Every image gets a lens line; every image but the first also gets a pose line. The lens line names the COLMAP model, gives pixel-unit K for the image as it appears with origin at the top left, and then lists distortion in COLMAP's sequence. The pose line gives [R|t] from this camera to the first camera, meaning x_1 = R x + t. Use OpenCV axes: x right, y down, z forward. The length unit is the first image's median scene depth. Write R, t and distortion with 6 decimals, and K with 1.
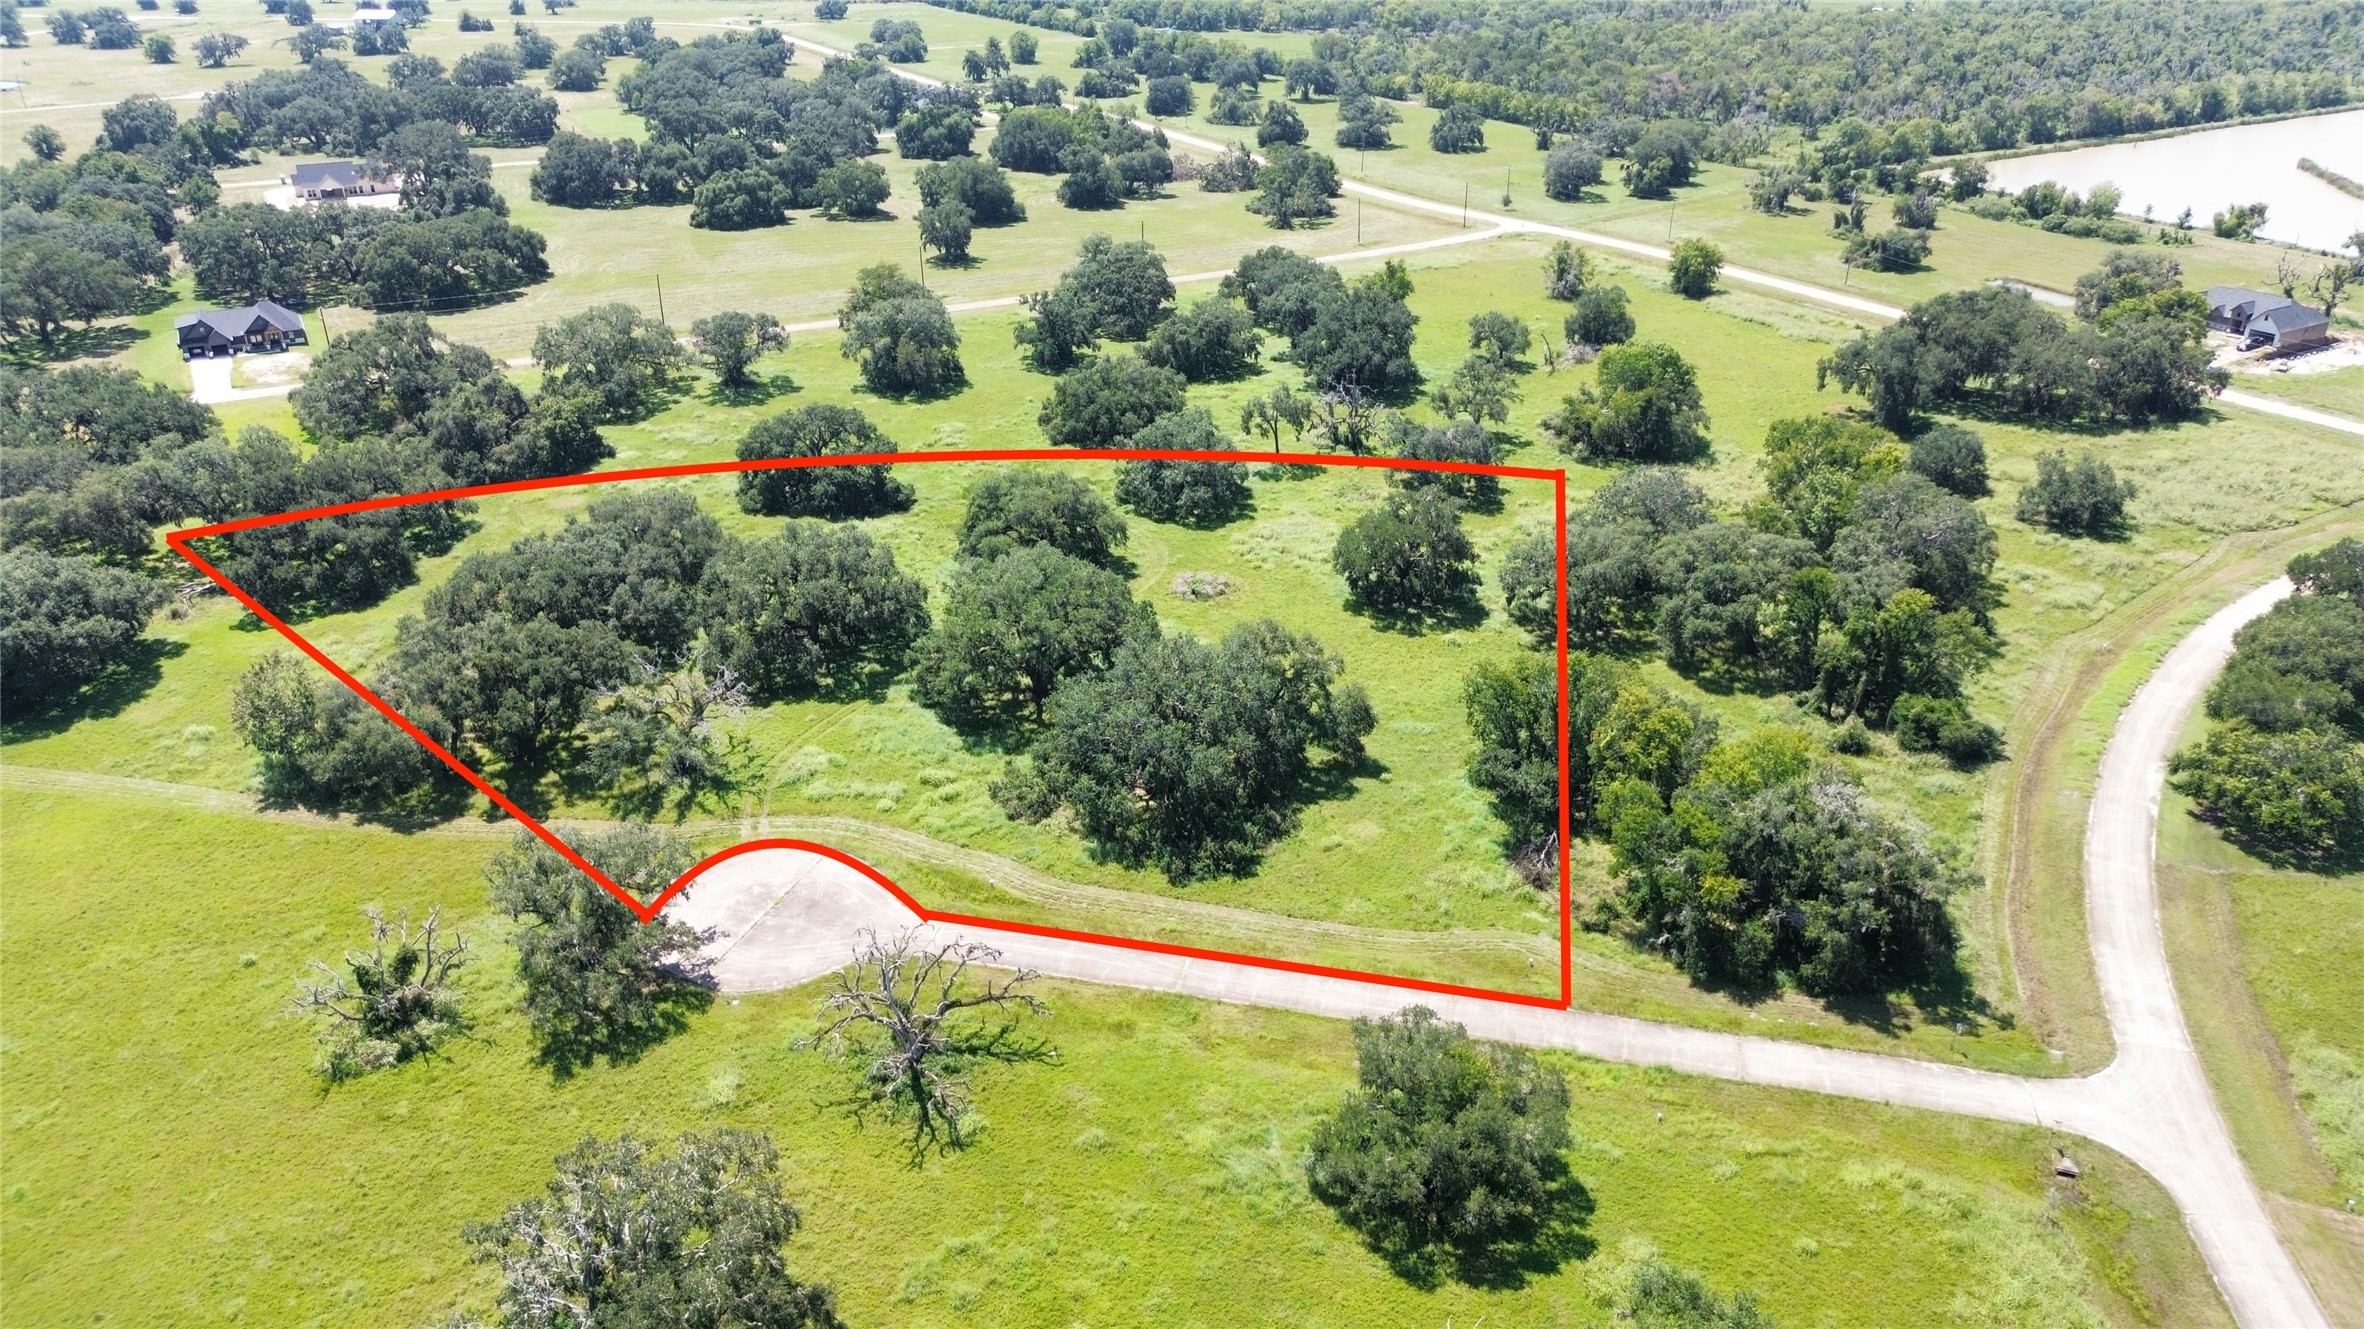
lens RADIAL K [[1715.0, 0, 1215.2], [0, 1715.0, 652.1], [0, 0, 1]] dist [0.062511, -0.064746]
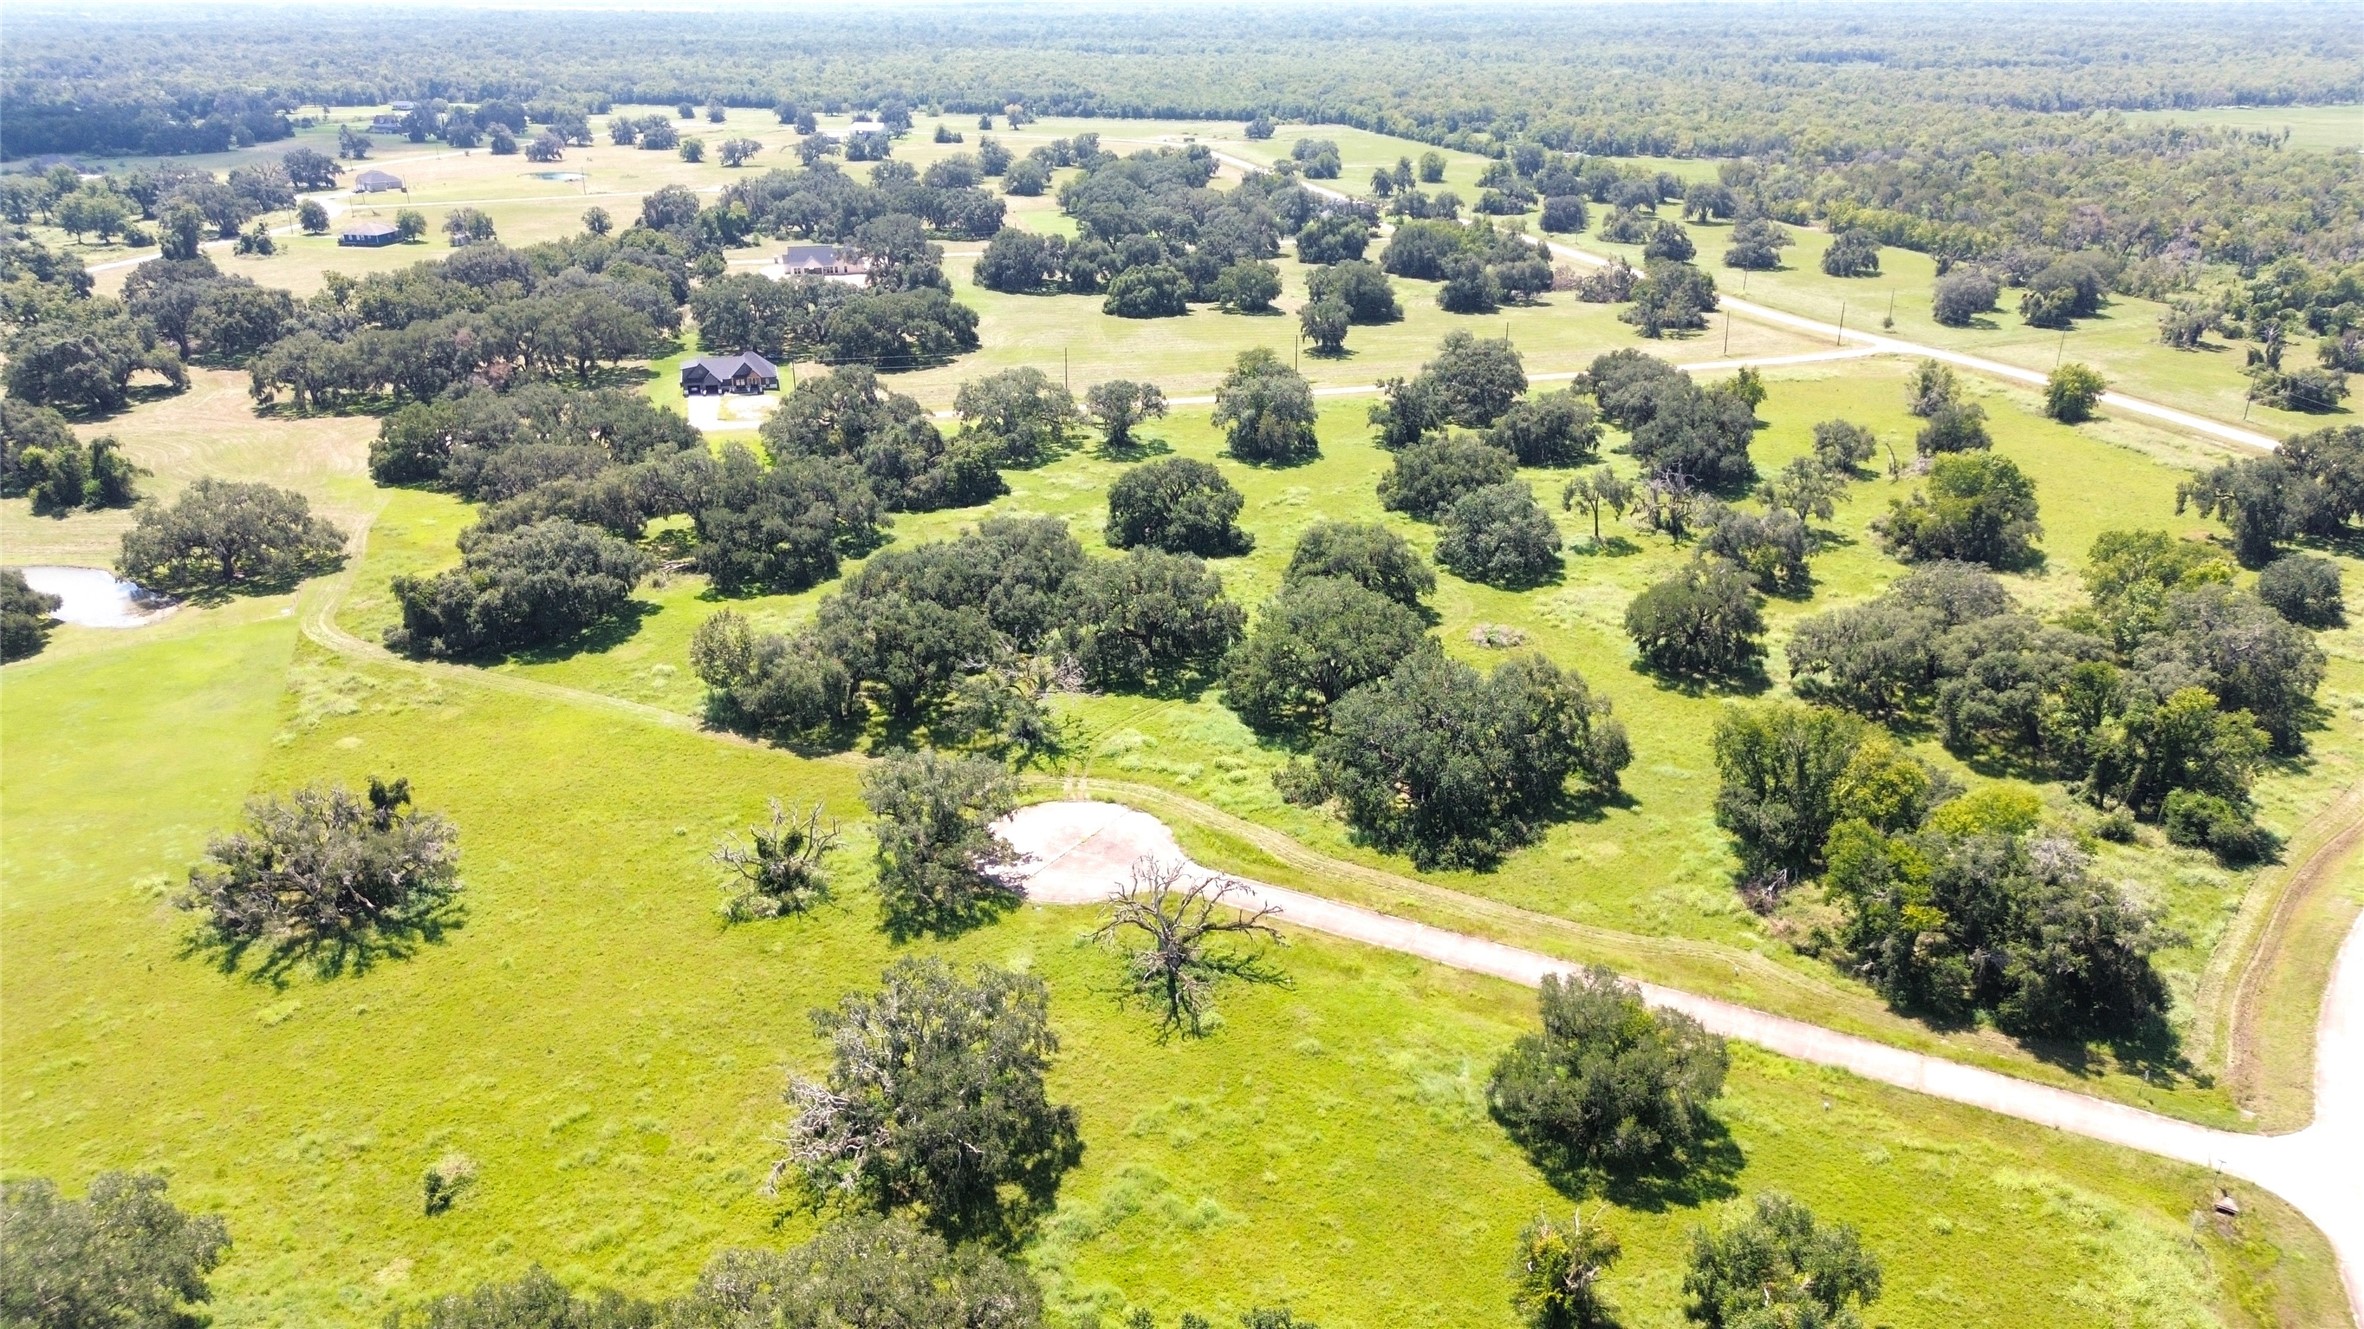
lens RADIAL K [[1715.0, 0, 1199.2], [0, 1715.0, 675.3], [0, 0, 1]] dist [0.062511, -0.064746]
pose [[0.969761, 0.093479, -0.225446, 0.057905], [-0.105610, 0.993506, -0.042335, 0.053400], [0.220025, 0.064864, 0.973335, -0.102974]]
